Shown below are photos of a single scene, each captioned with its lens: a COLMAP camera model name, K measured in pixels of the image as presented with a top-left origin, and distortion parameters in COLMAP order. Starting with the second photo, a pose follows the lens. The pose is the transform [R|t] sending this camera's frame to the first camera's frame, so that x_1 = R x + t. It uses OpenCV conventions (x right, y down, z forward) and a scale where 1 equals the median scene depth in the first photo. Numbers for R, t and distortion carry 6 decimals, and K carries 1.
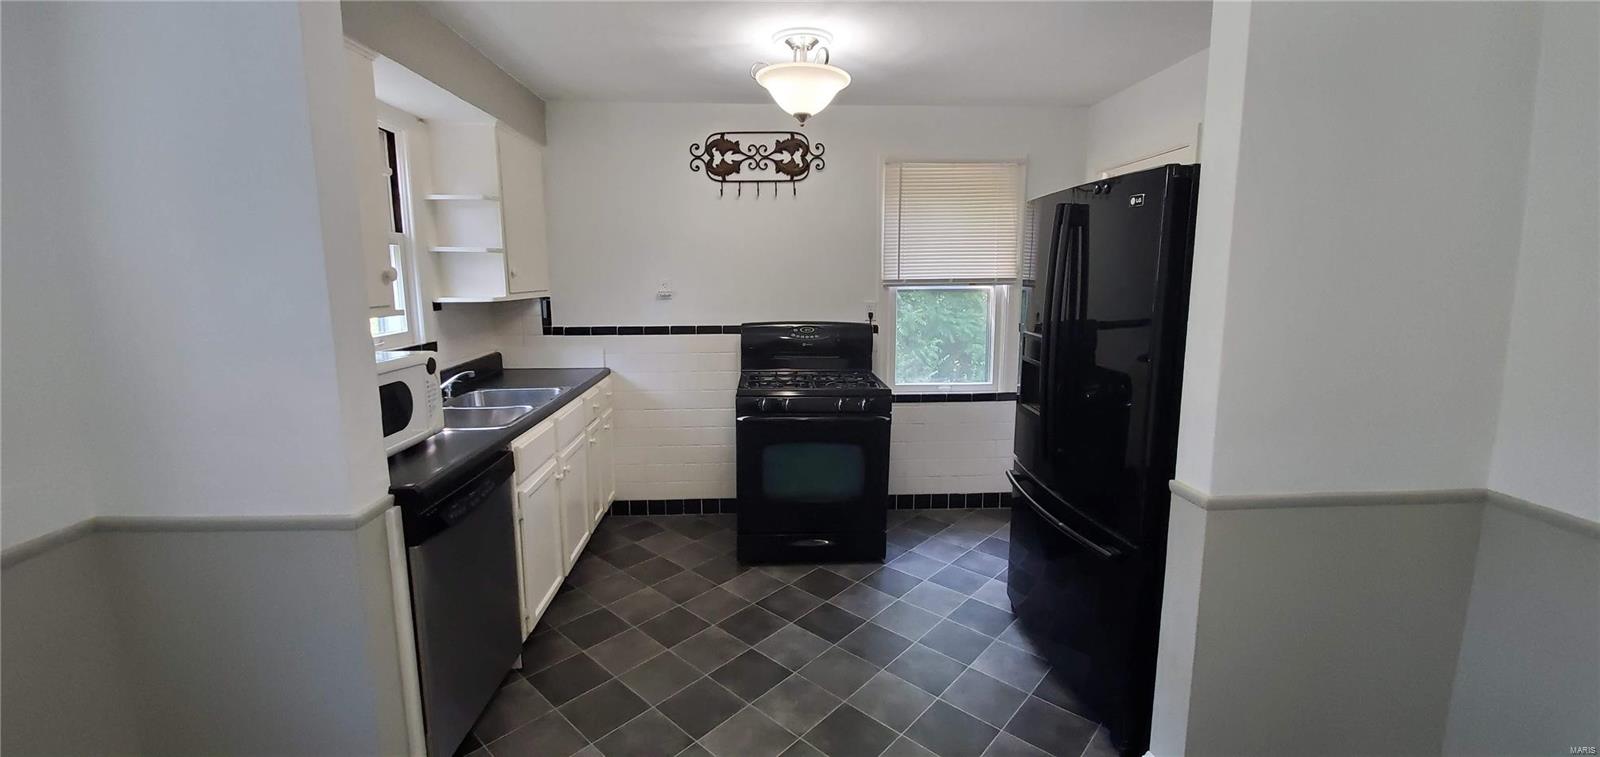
lens RADIAL K [[631.8, 0, 795.2], [0, 631.8, 363.3], [0, 0, 1]] dist [0.001120, 0.000078]
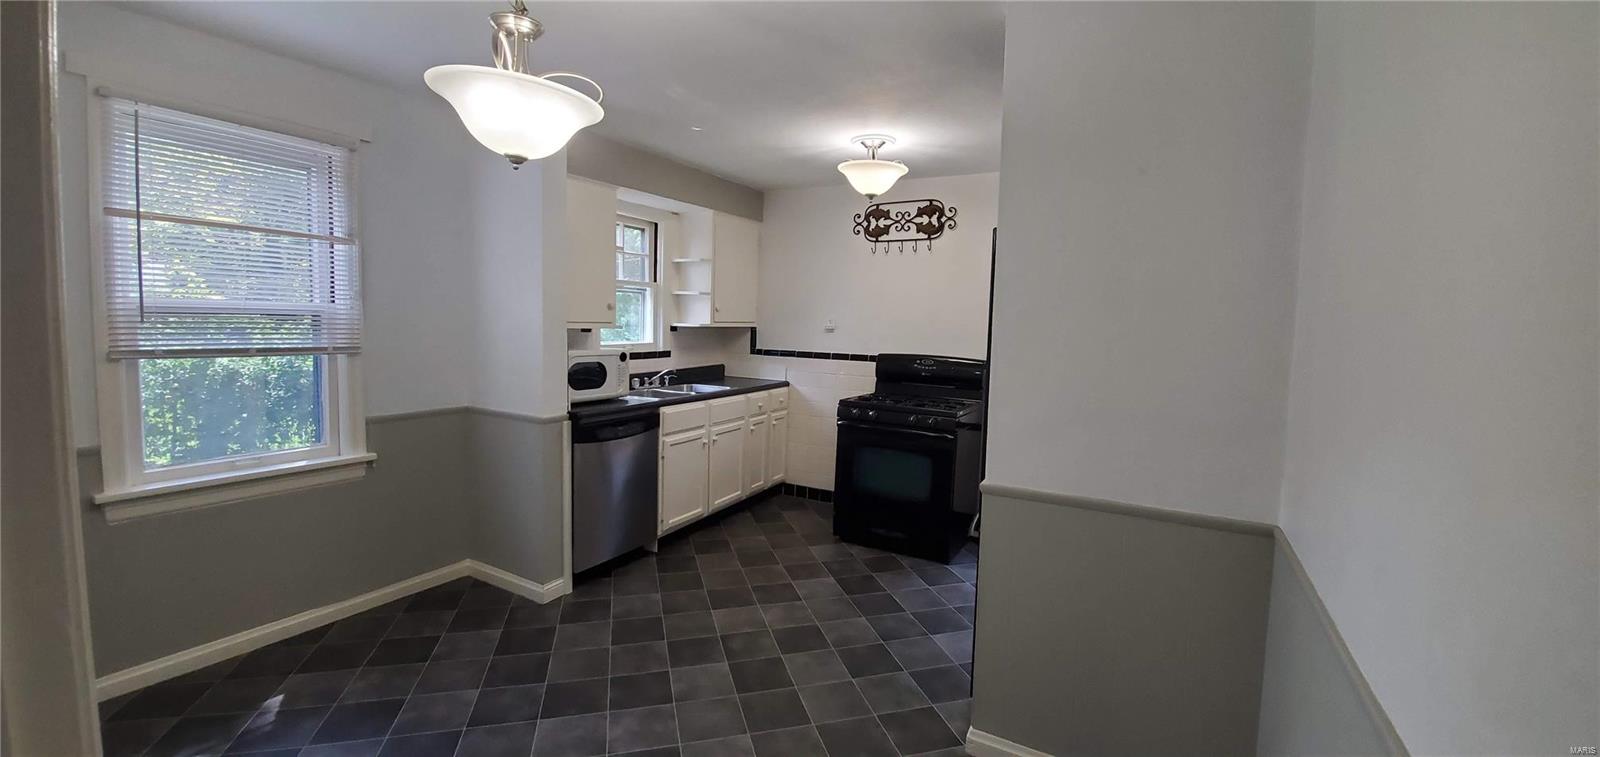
lens RADIAL K [[631.8, 0, 795.2], [0, 631.8, 363.3], [0, 0, 1]] dist [0.001120, 0.000078]
pose [[0.844960, 0.064593, -0.530915, 0.439679], [-0.104720, 0.993447, -0.045798, 0.030021], [0.524478, 0.094295, 0.846187, -0.135426]]
